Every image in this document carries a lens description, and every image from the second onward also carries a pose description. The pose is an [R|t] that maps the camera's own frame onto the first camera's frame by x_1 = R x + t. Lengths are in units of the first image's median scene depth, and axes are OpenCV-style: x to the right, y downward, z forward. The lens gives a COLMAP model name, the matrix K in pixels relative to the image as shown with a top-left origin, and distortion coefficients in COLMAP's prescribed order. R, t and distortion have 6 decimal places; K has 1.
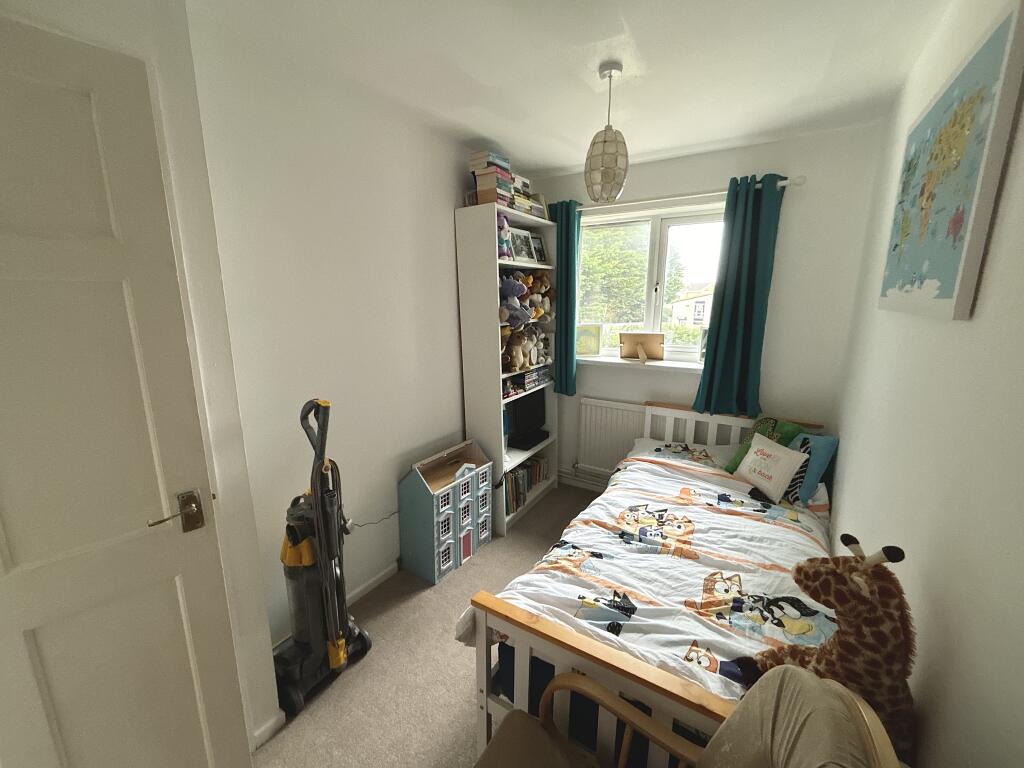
lens RADIAL K [[410.8, 0, 511.2], [0, 410.8, 384.0], [0, 0, 1]] dist [-0.003756, -0.000551]
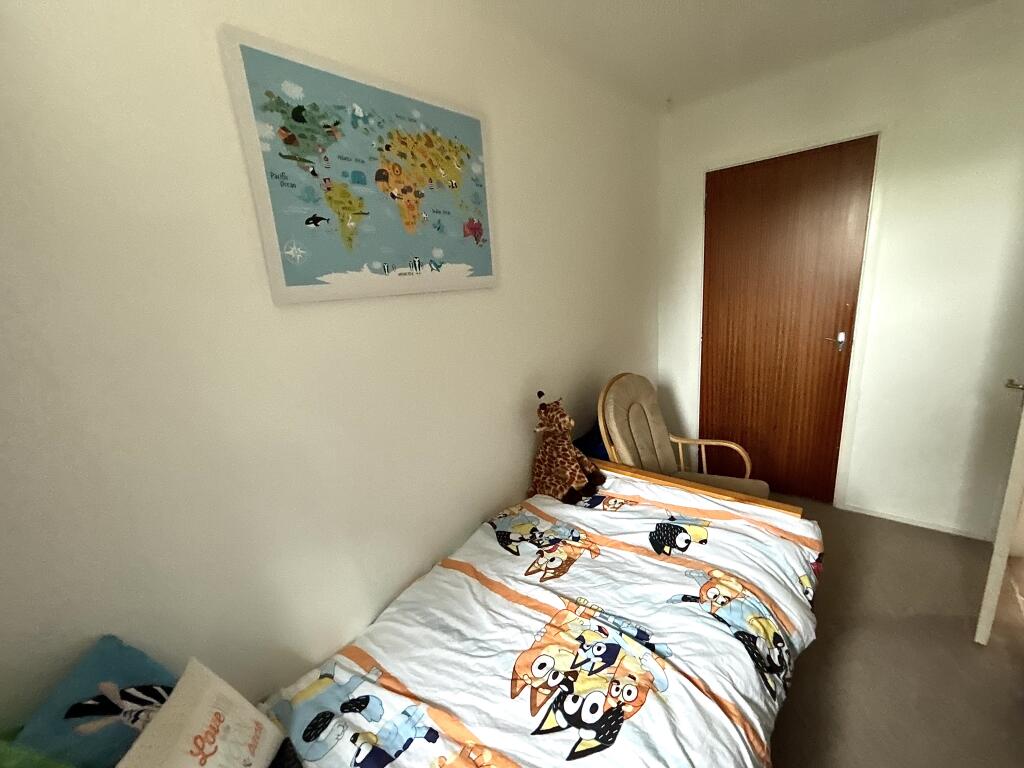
lens RADIAL K [[410.8, 0, 514.0], [0, 410.8, 383.4], [0, 0, 1]] dist [-0.003756, -0.000551]
pose [[-0.986294, 0.034571, 0.161333, 0.435453], [0.100510, 0.901328, 0.421315, -0.330165], [-0.130848, 0.431756, -0.892449, 1.723234]]
